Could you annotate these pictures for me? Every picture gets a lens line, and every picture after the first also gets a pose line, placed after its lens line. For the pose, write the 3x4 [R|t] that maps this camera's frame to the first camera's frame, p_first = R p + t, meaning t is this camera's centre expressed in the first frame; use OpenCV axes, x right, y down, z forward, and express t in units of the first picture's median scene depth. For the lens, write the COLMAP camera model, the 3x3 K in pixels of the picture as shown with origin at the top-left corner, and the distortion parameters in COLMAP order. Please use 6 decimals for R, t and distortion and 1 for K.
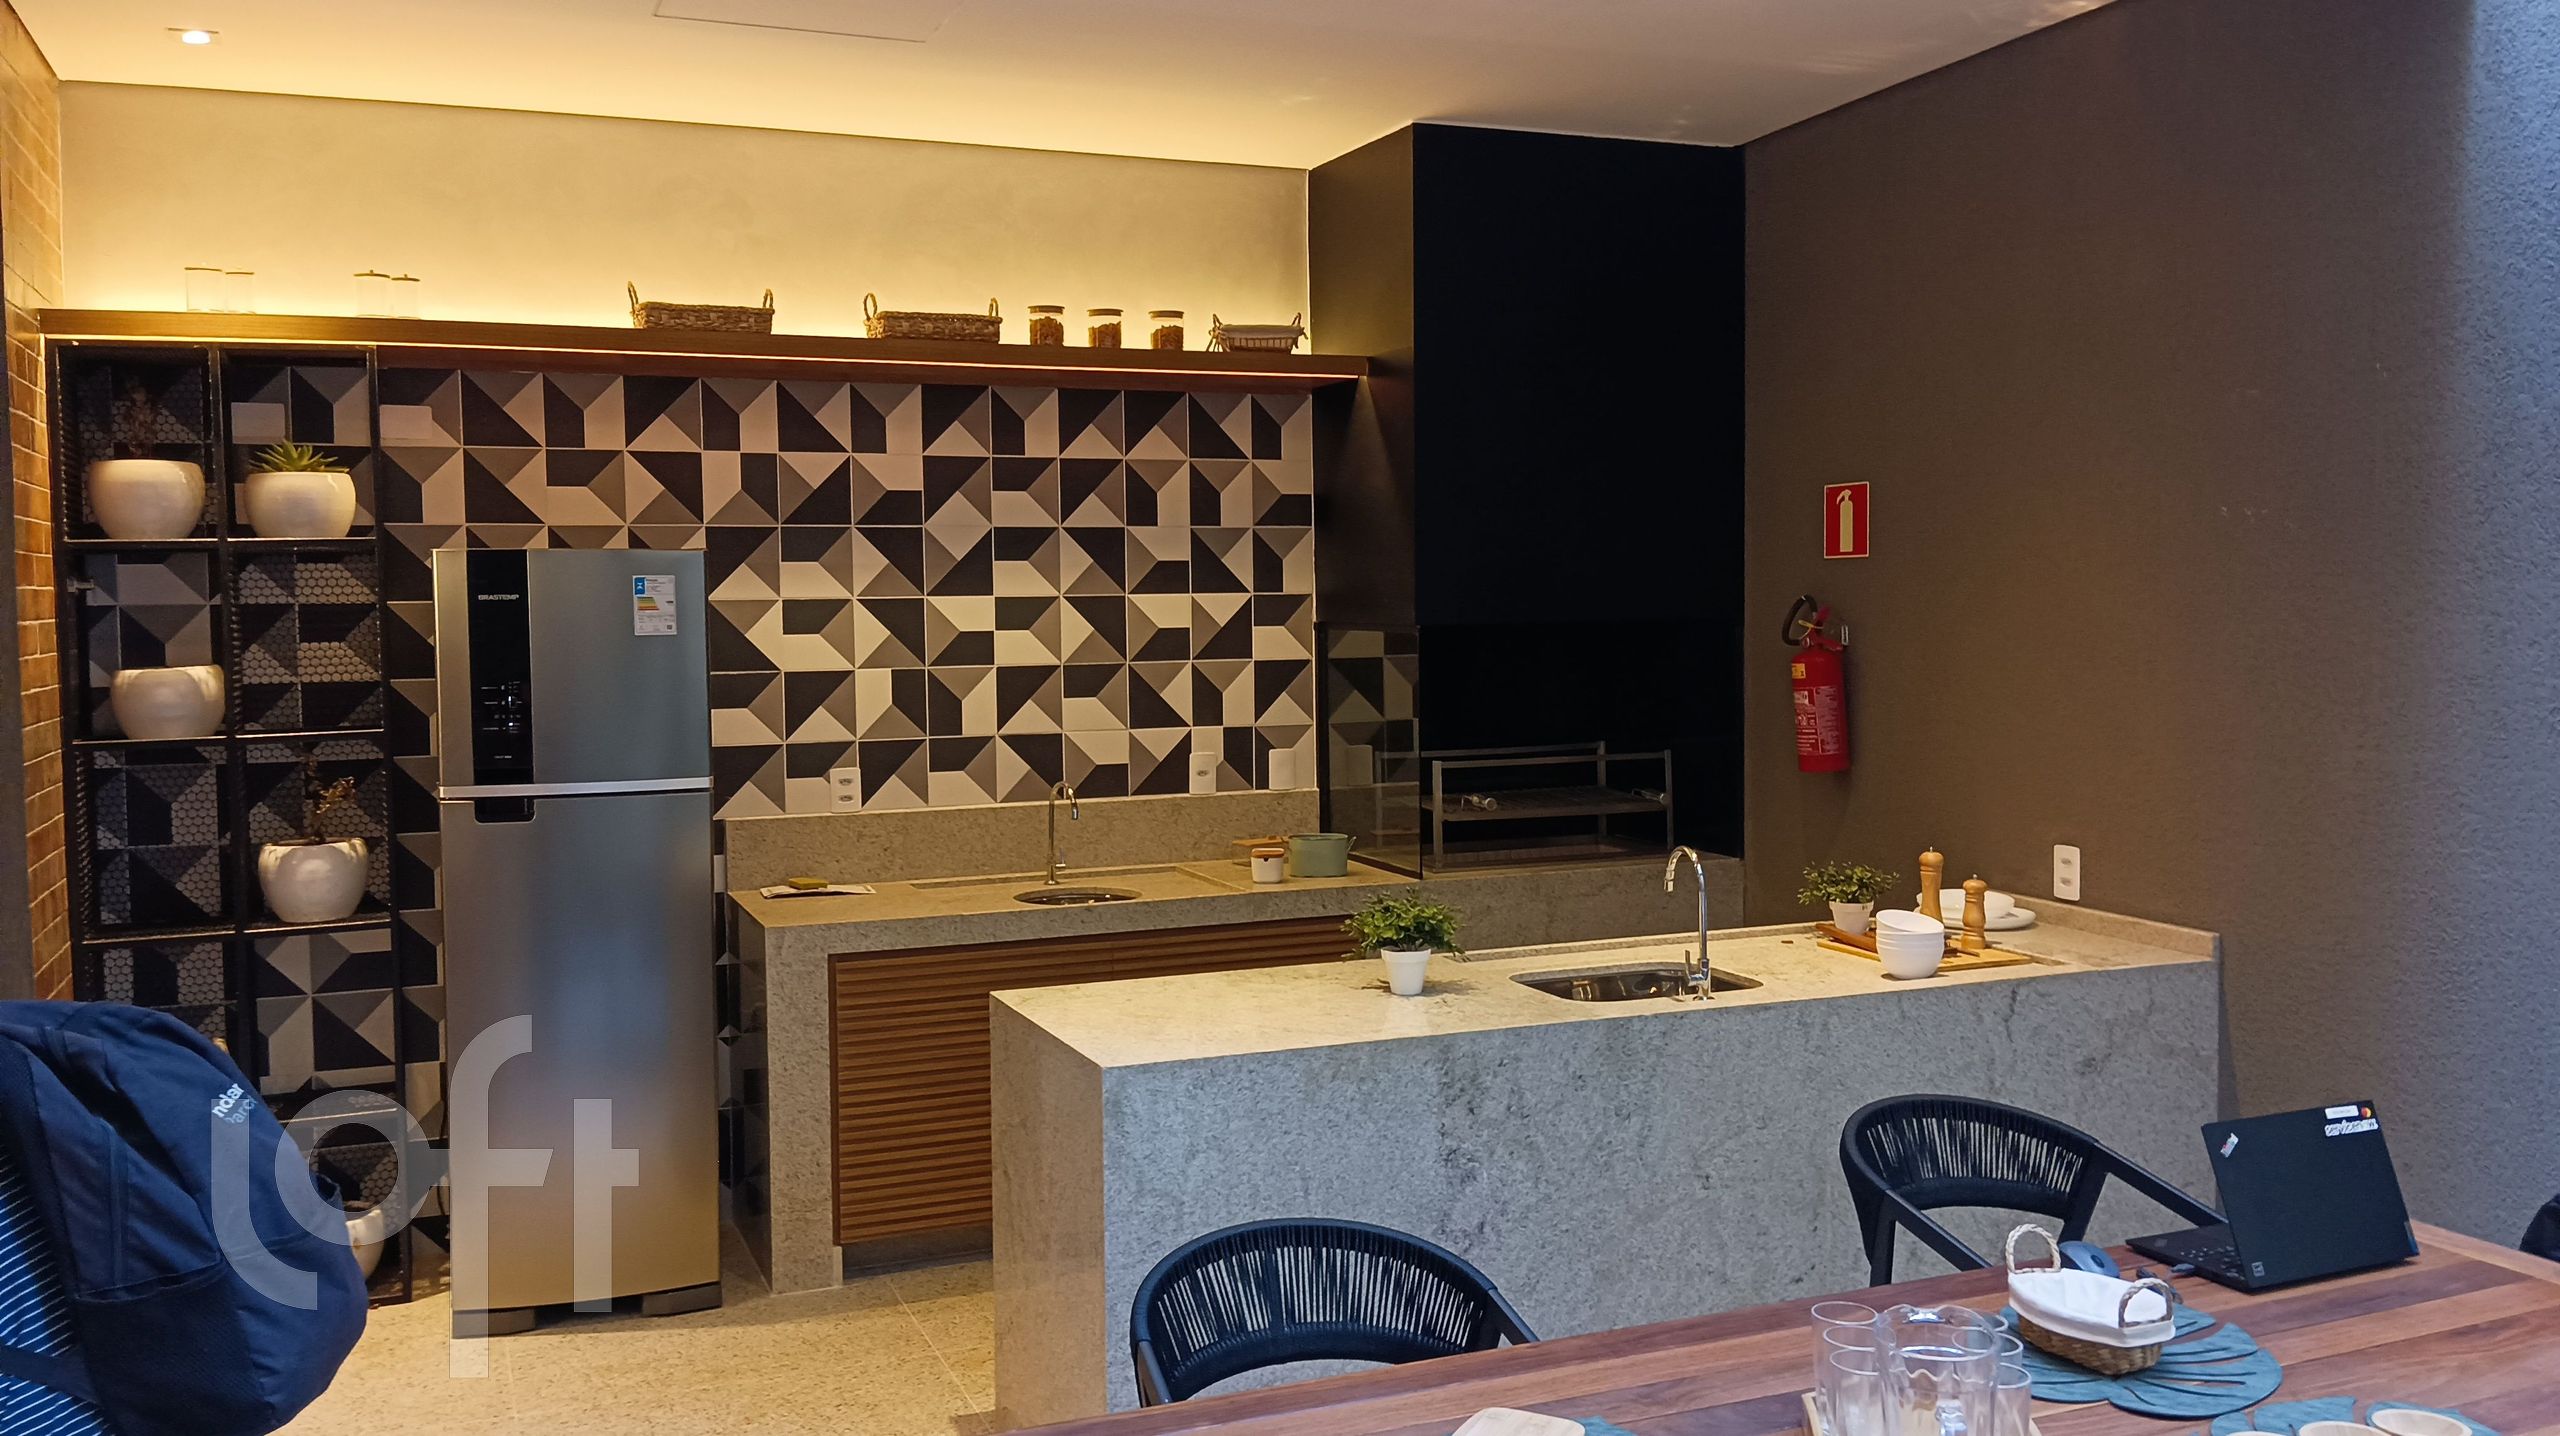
lens RADIAL K [[2130.2, 0, 1292.1], [0, 2130.2, 718.5], [0, 0, 1]] dist [0.074028, -0.126903]
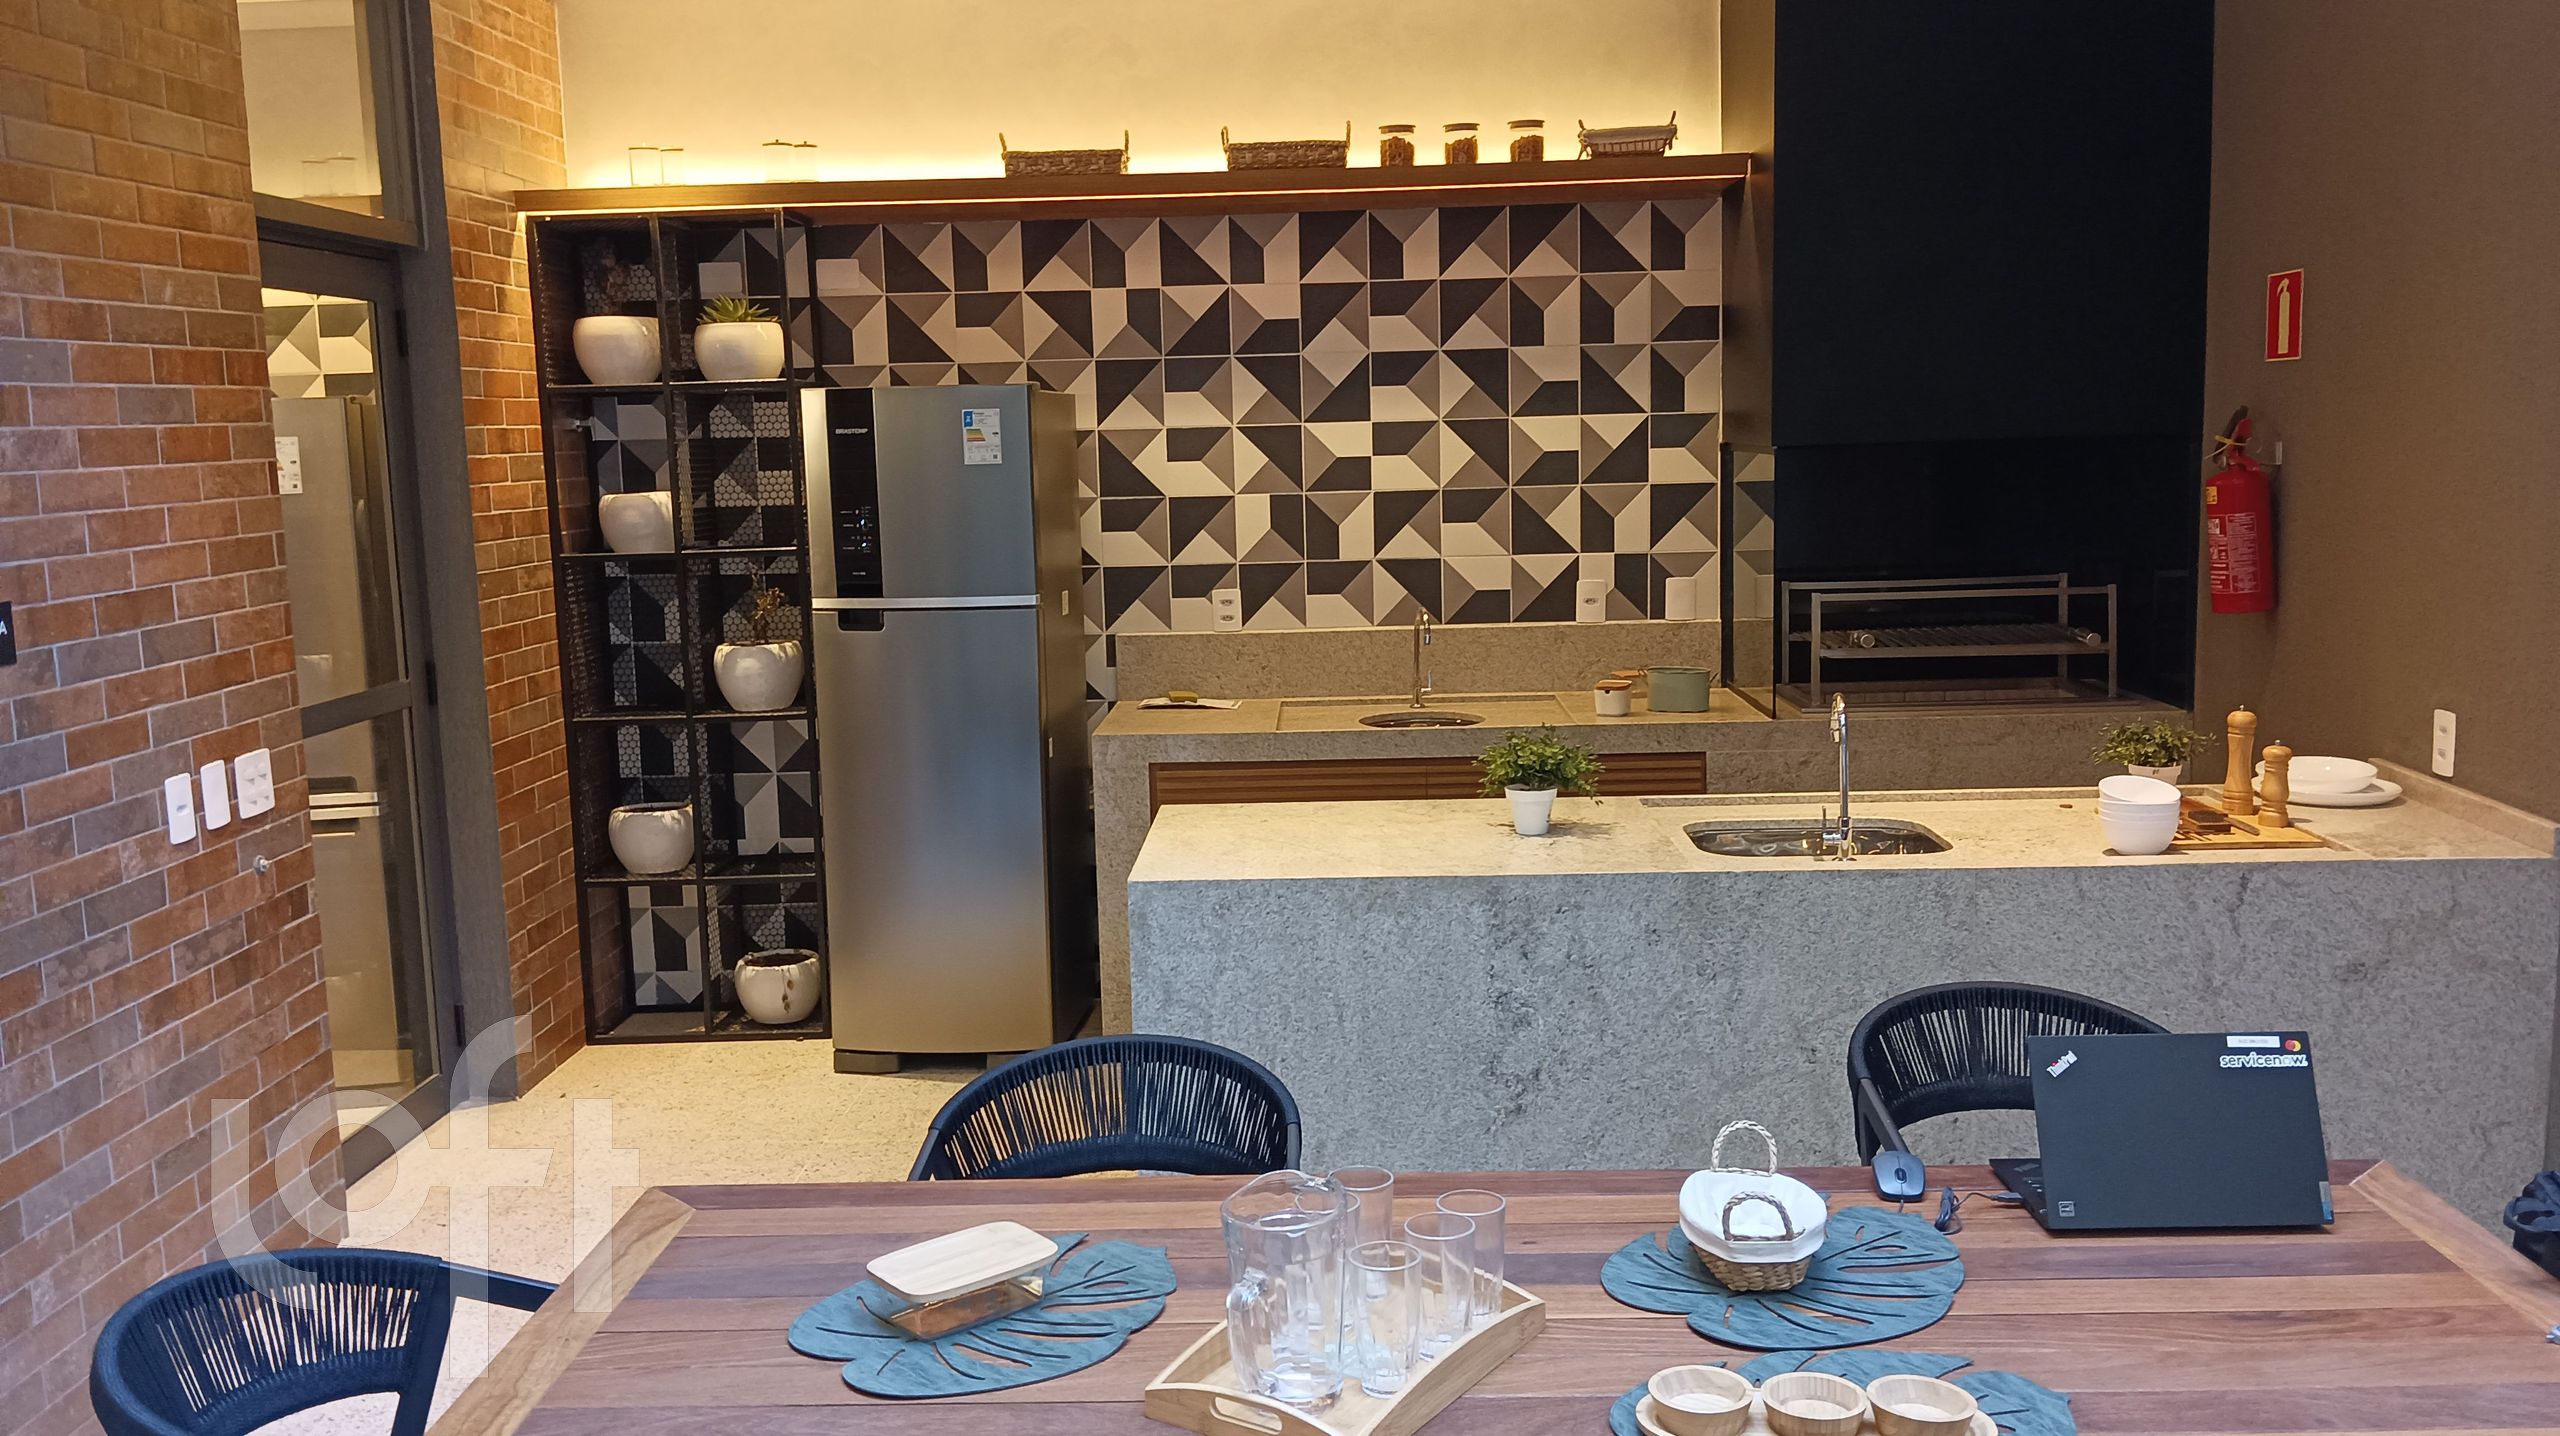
lens RADIAL K [[2130.2, 0, 1287.9], [0, 2130.2, 730.9], [0, 0, 1]] dist [0.074028, -0.126903]
pose [[0.908791, 0.046669, -0.414633, 0.287301], [-0.008507, 0.995591, 0.093414, -0.006160], [0.417164, -0.081367, 0.905182, 0.061761]]
